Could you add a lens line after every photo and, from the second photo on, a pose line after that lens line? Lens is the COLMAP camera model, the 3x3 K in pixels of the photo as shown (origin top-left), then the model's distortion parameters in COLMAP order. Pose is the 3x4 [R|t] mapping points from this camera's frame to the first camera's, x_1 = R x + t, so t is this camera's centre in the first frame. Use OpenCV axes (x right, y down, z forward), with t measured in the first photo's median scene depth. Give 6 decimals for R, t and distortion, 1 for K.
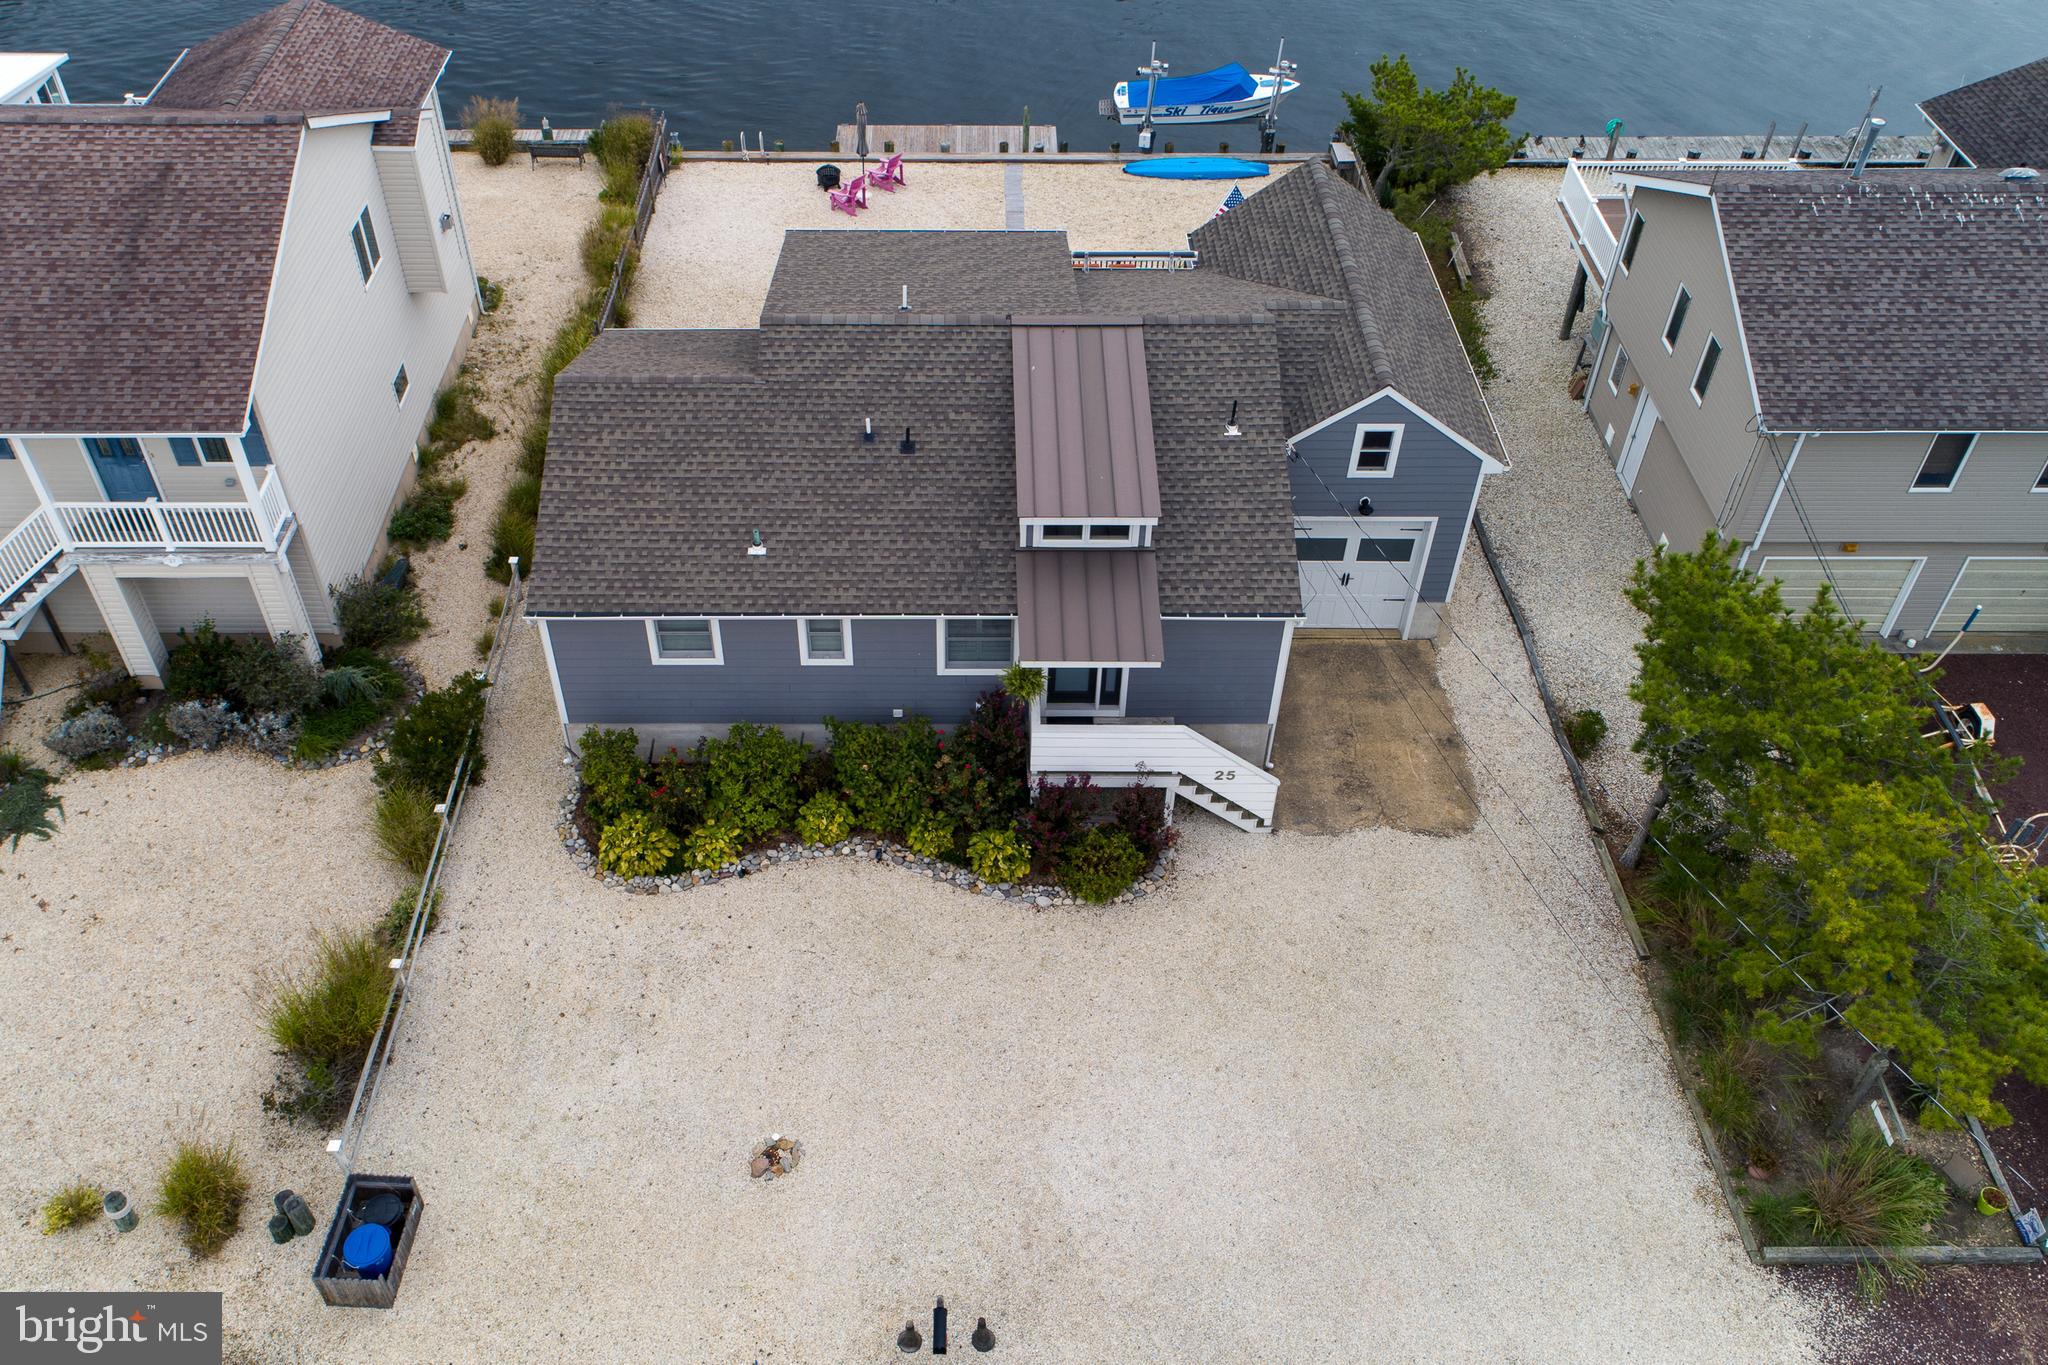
lens RADIAL K [[1709.7, 0, 1023.0], [0, 1709.7, 581.0], [0, 0, 1]] dist [0.005716, 0.000813]
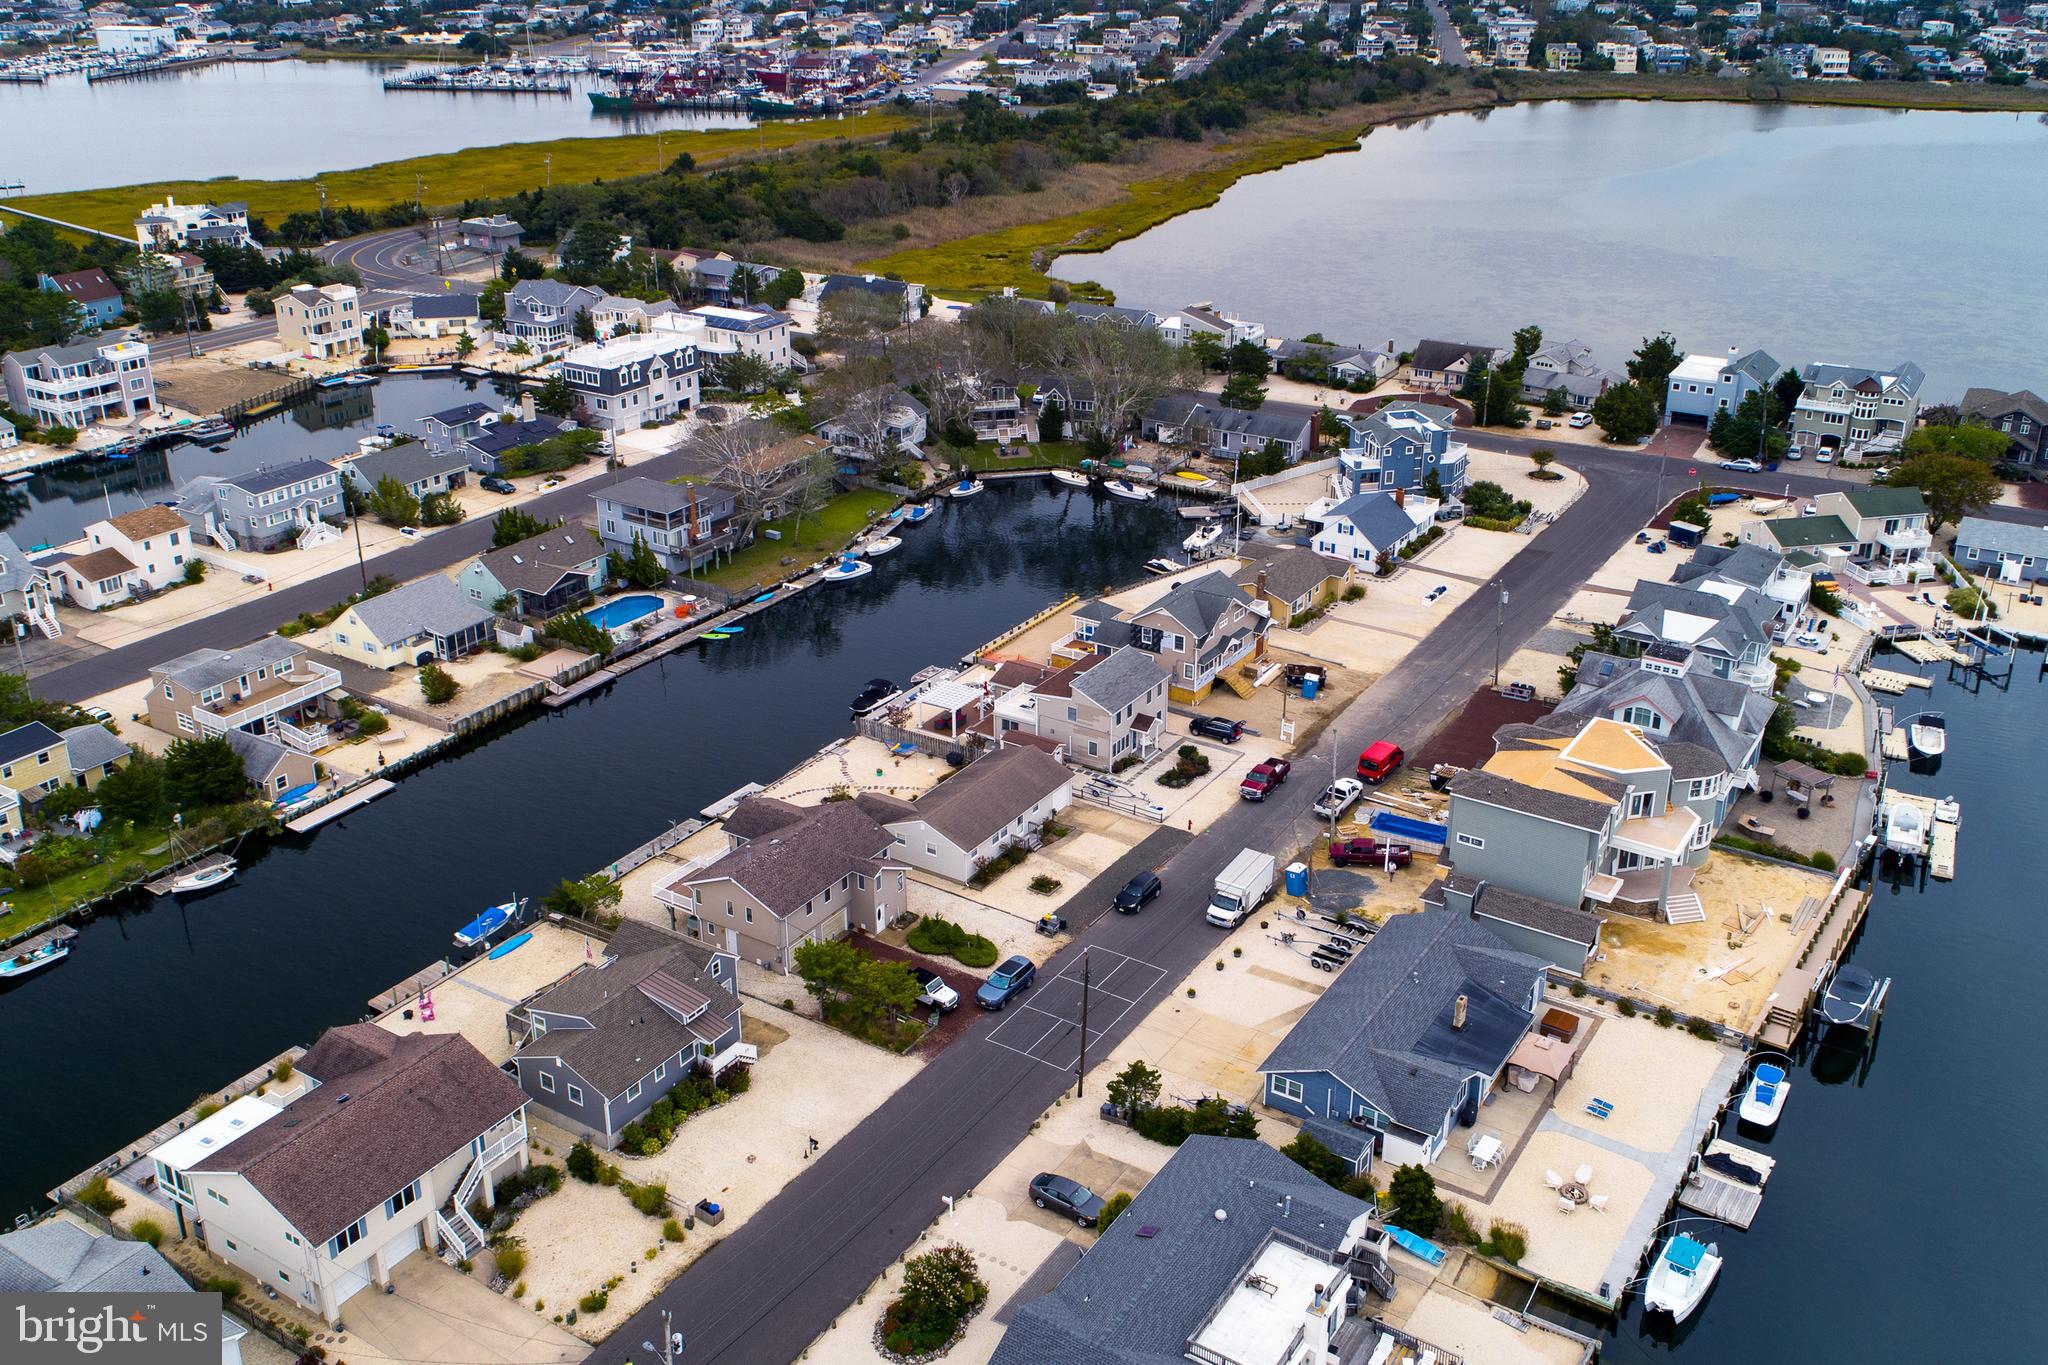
lens RADIAL K [[1709.7, 0, 1023.0], [0, 1709.7, 581.0], [0, 0, 1]] dist [0.005716, 0.000813]
pose [[0.556157, -0.302229, 0.774175, -2.237133], [0.543774, 0.836790, -0.063966, -0.191301], [-0.628490, 0.456552, 0.629731, -2.368290]]
